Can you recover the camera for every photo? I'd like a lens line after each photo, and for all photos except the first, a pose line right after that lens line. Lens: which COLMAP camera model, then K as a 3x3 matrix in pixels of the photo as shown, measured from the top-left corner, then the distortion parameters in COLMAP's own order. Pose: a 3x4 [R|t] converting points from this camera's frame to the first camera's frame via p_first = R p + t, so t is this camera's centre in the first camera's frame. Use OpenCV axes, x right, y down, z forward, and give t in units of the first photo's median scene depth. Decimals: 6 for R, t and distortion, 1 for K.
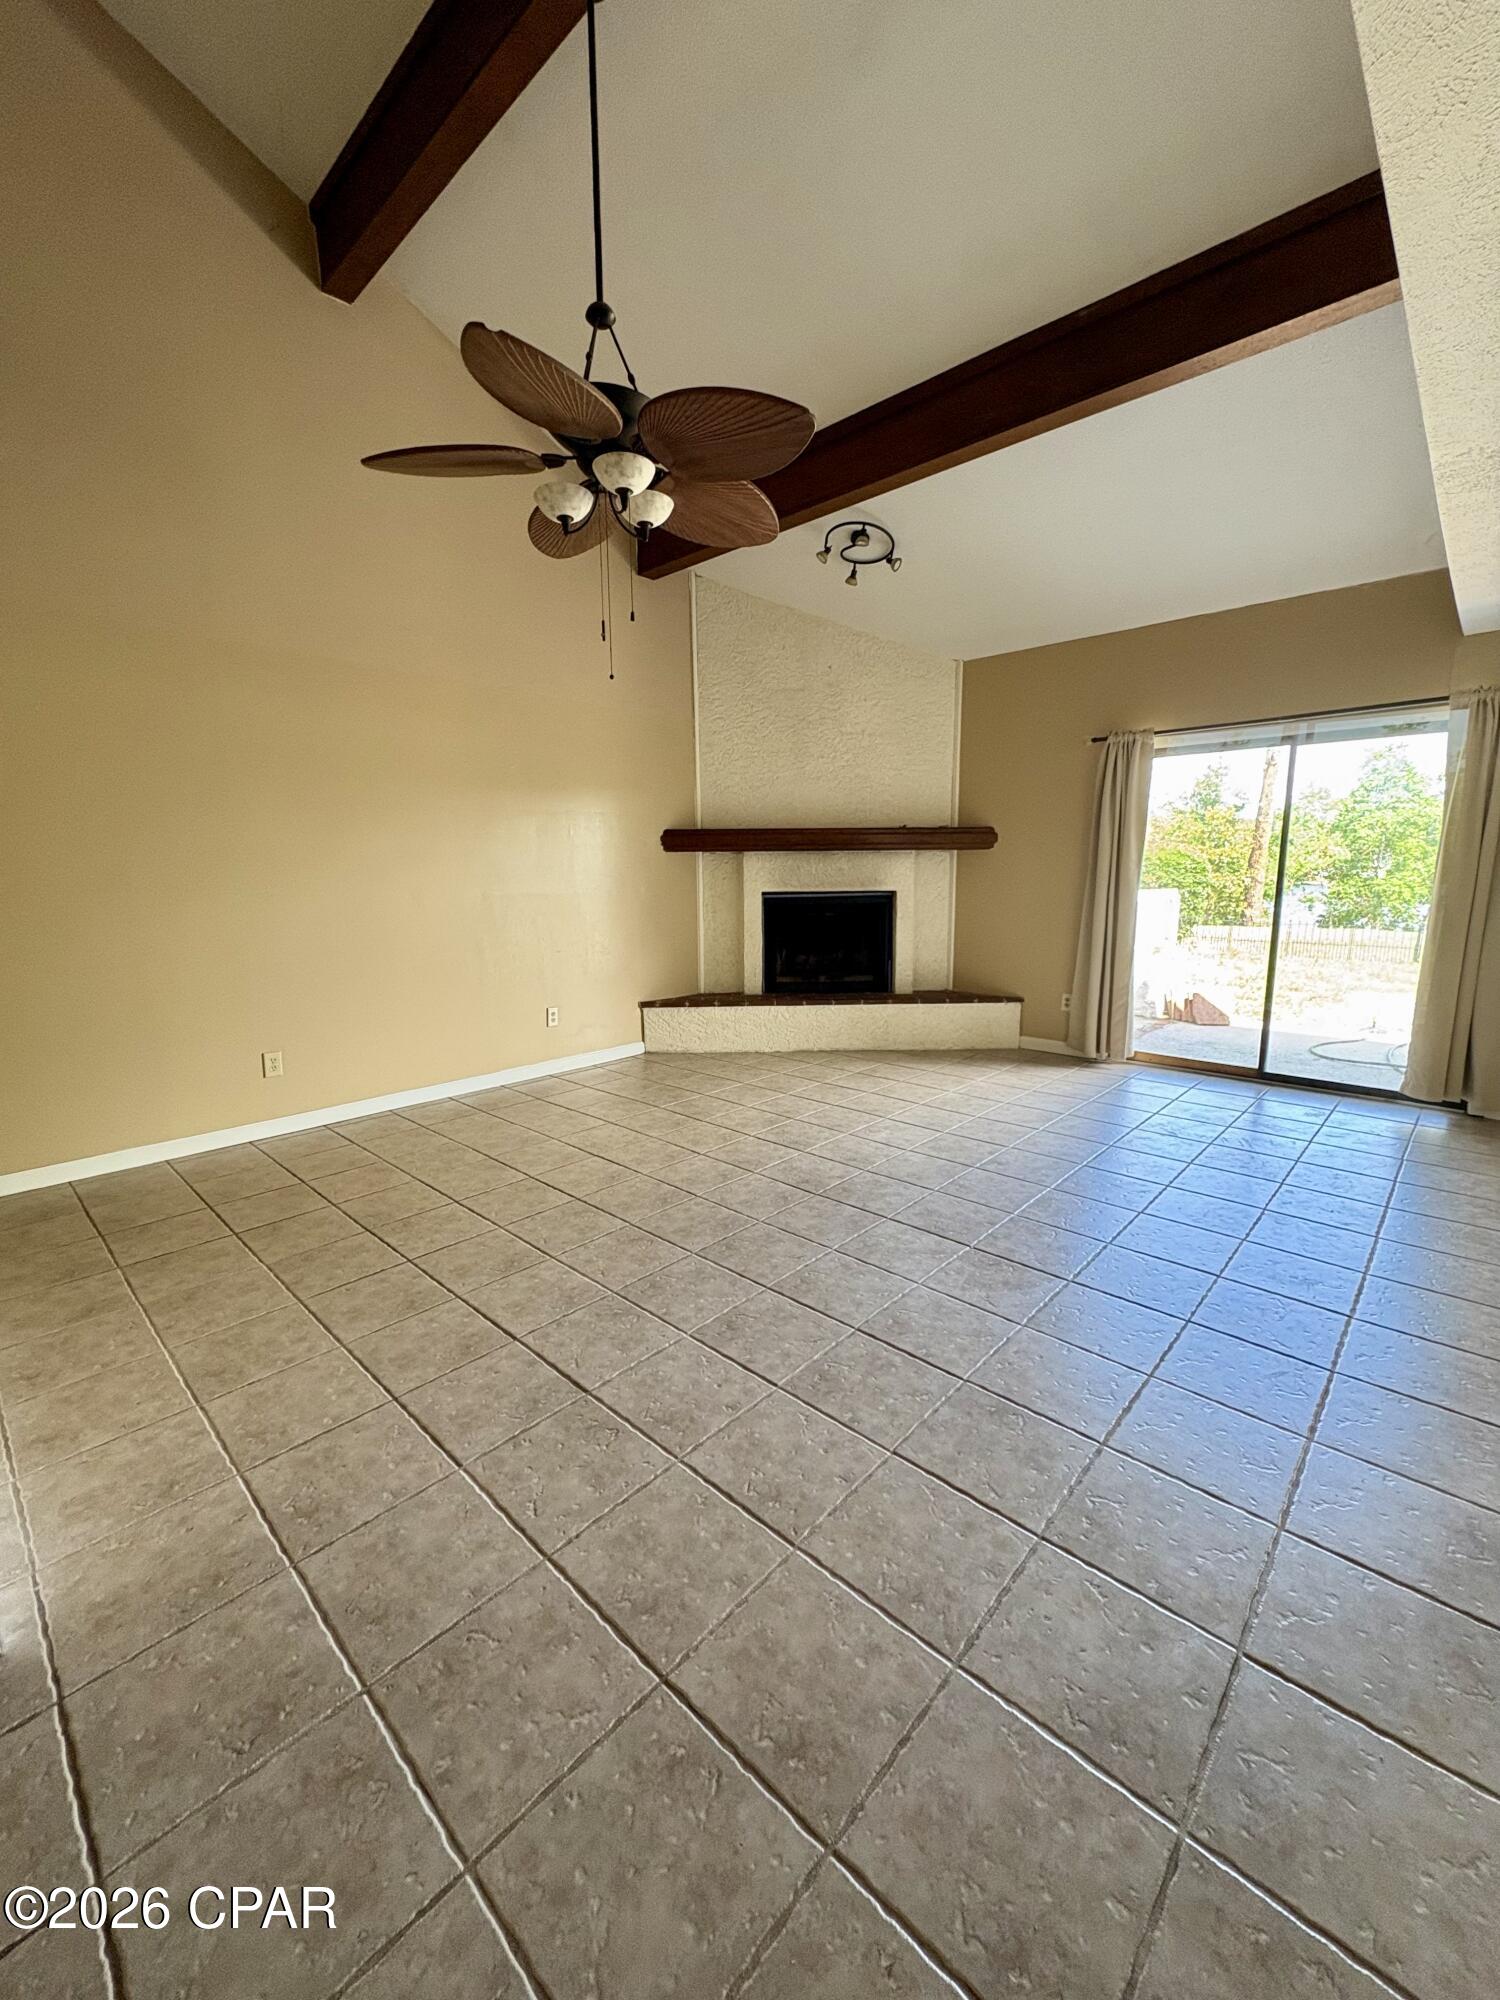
lens RADIAL K [[801.5, 0, 741.7], [0, 801.5, 996.8], [0, 0, 1]] dist [0.011495, -0.000719]
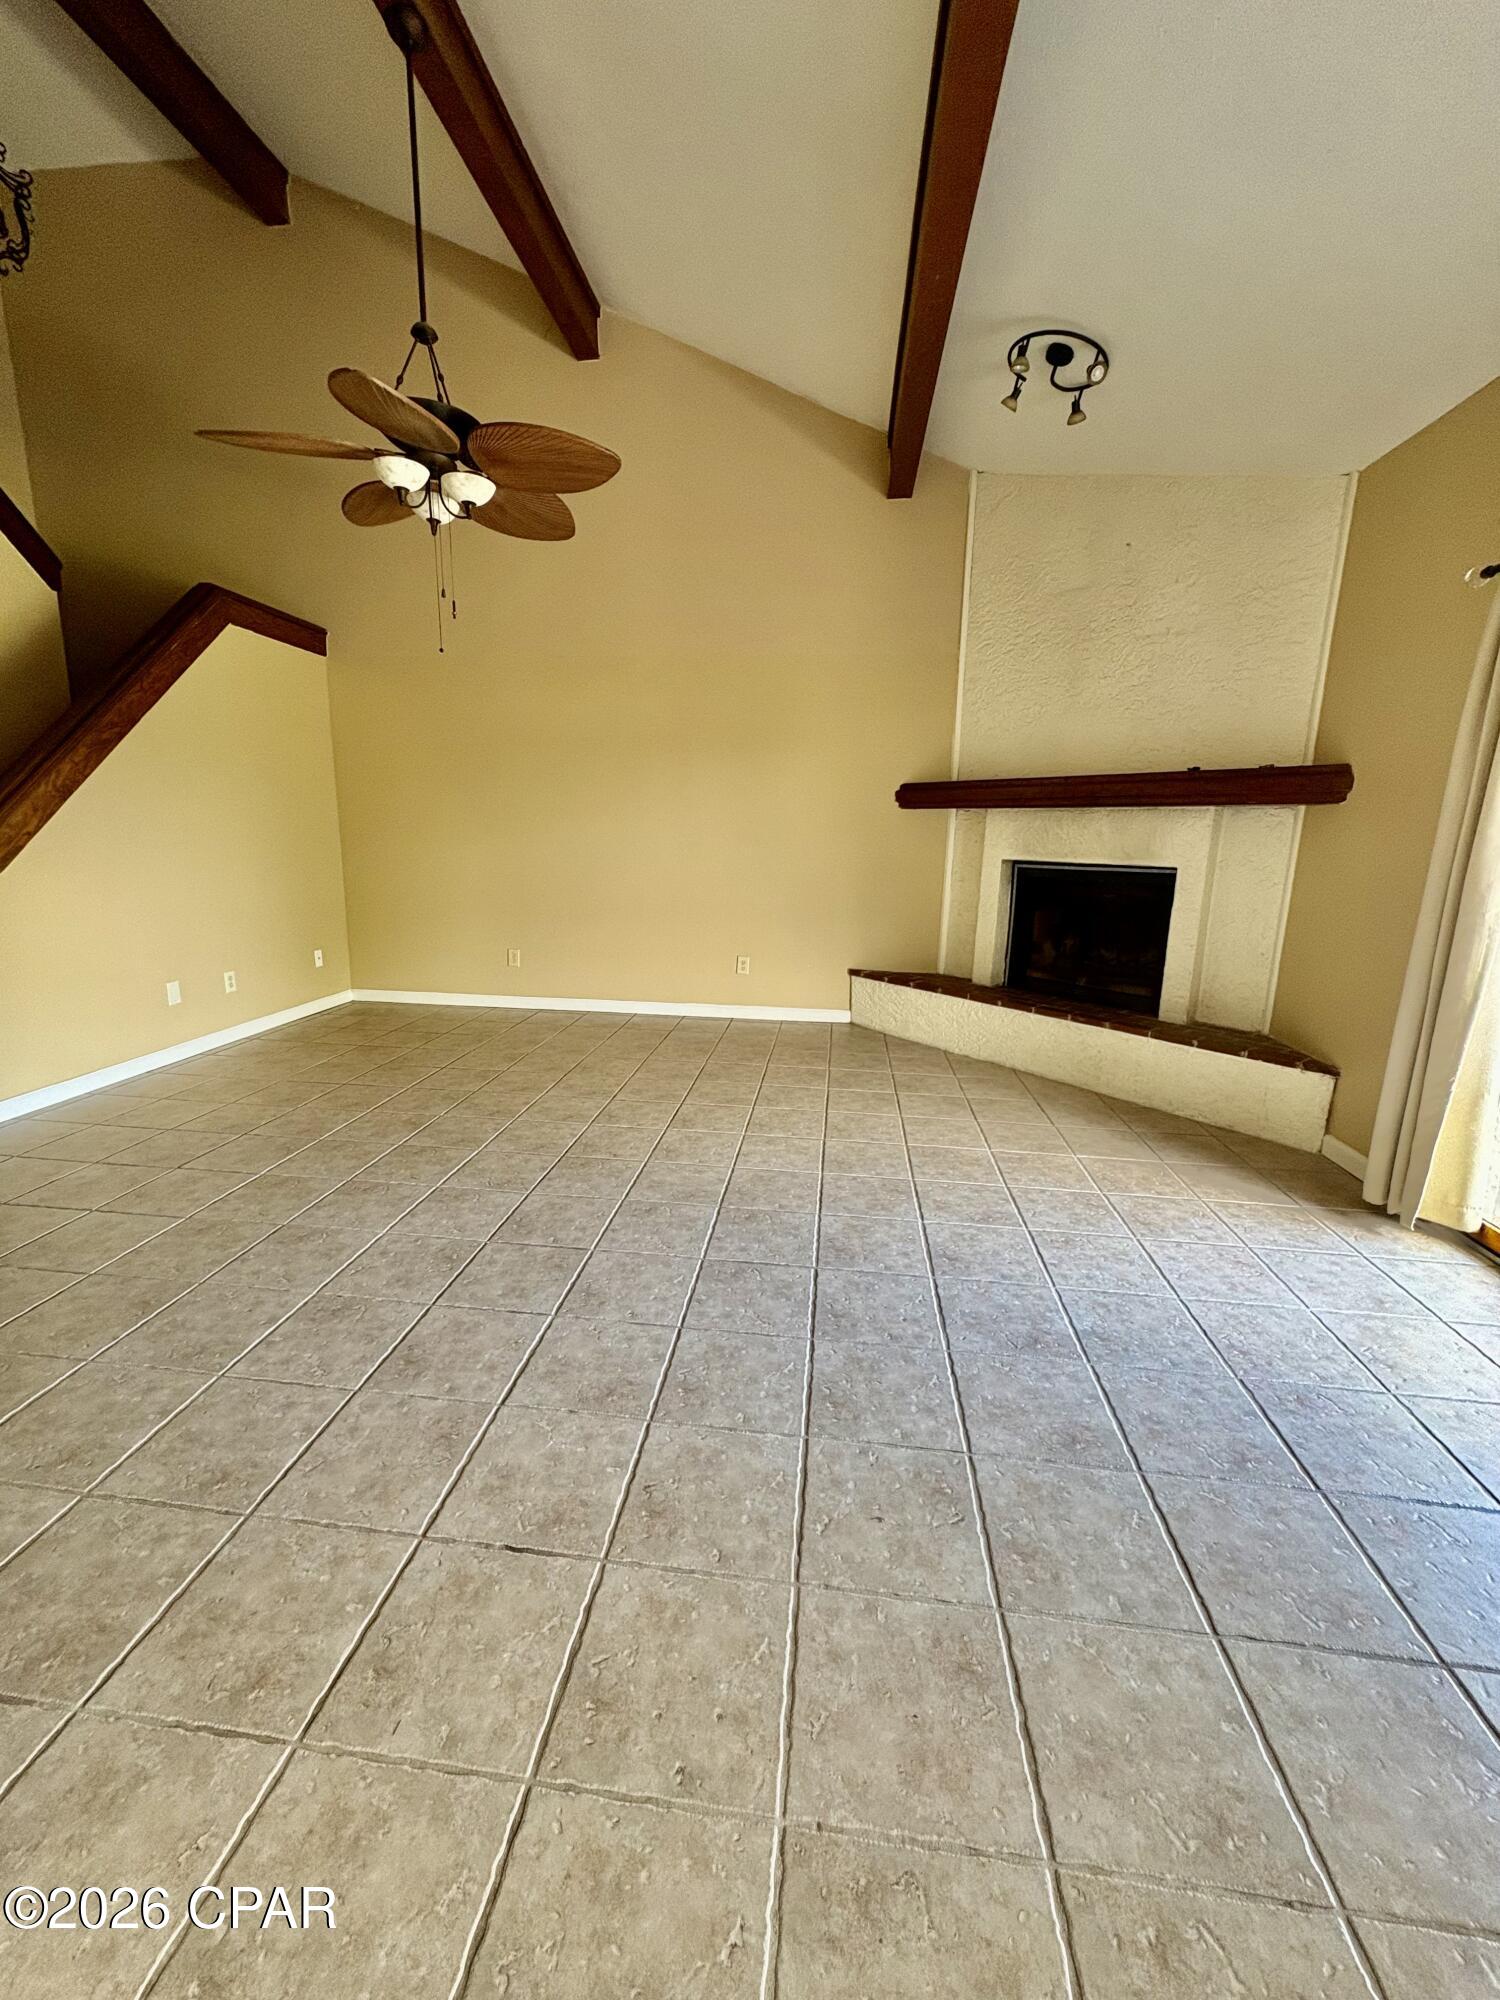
lens RADIAL K [[801.5, 0, 743.4], [0, 801.5, 993.0], [0, 0, 1]] dist [0.011495, -0.000719]
pose [[0.585057, 0.179446, -0.790890, 0.542368], [-0.151155, 0.982253, 0.111049, -0.050781], [0.796782, 0.054577, 0.601798, 0.326258]]
